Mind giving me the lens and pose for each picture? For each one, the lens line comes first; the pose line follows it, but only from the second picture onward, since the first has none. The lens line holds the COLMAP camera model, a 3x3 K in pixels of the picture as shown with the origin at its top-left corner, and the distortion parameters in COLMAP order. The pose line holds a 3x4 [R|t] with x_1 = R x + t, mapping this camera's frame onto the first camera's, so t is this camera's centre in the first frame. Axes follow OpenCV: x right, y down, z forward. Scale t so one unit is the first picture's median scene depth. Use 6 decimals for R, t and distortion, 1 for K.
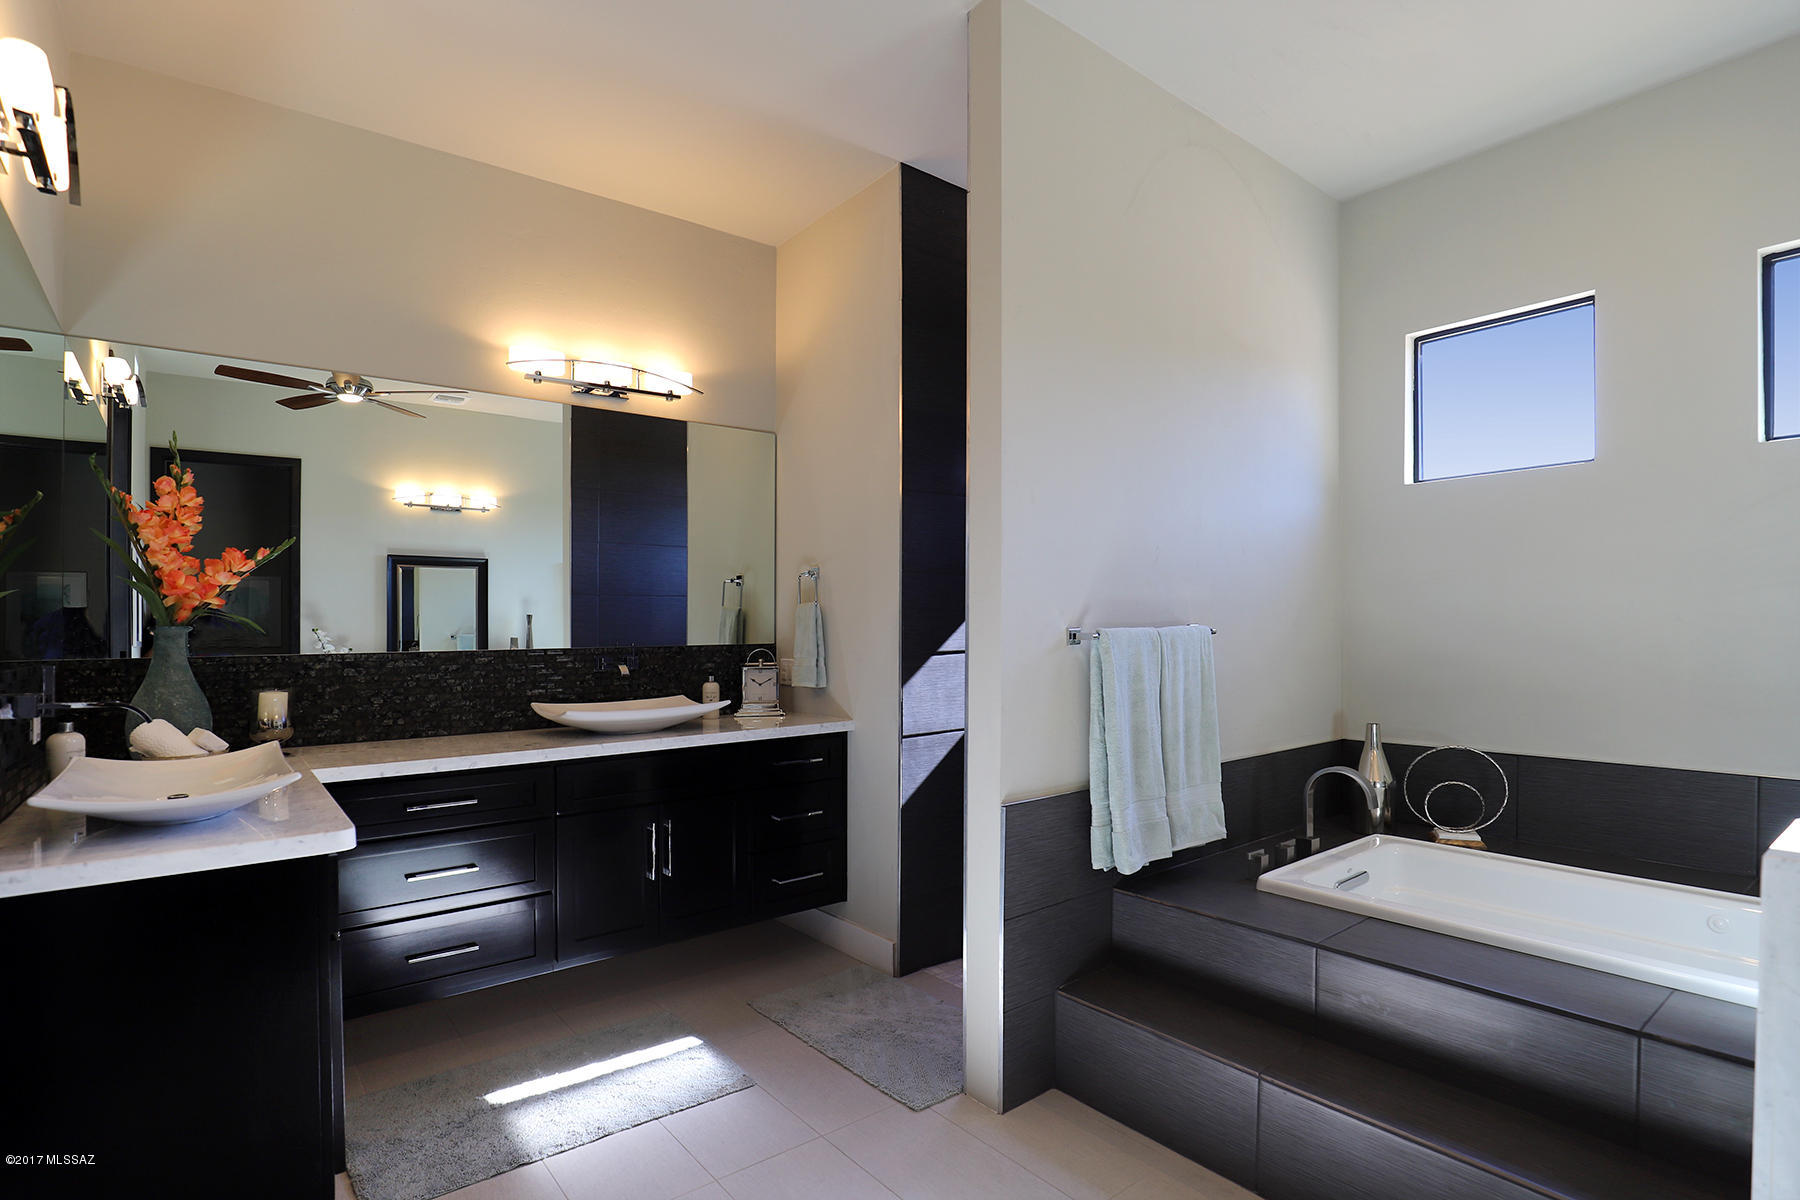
lens RADIAL K [[895.3, 0, 900.3], [0, 895.3, 625.5], [0, 0, 1]] dist [0.002786, 0.000205]
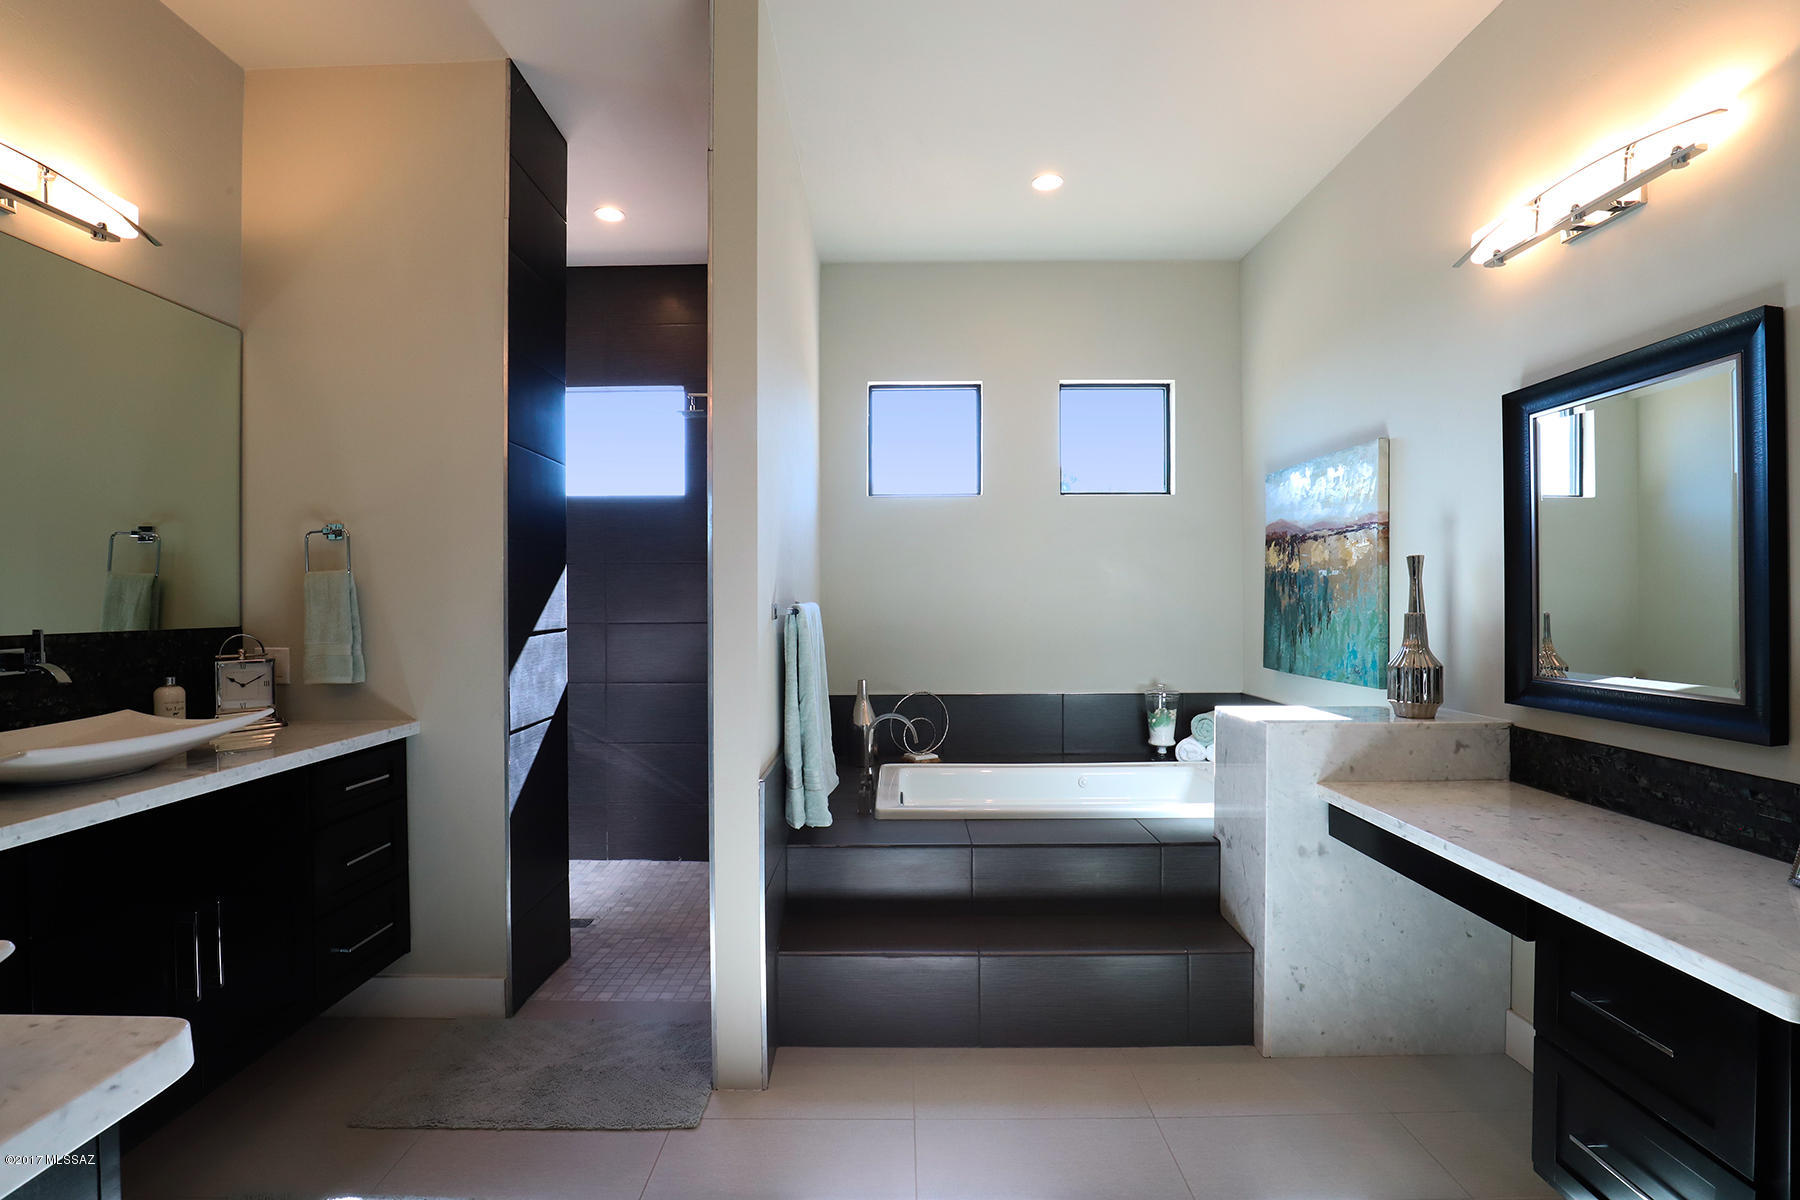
lens RADIAL K [[830.6, 0, 900.0], [0, 830.6, 600.0], [0, 0, 1]] dist [-0.003313, -0.000748]
pose [[0.625309, 0.007499, 0.780341, -0.367970], [-0.002166, 0.999967, -0.007874, 0.003715], [-0.780374, 0.003233, 0.625305, 0.211893]]
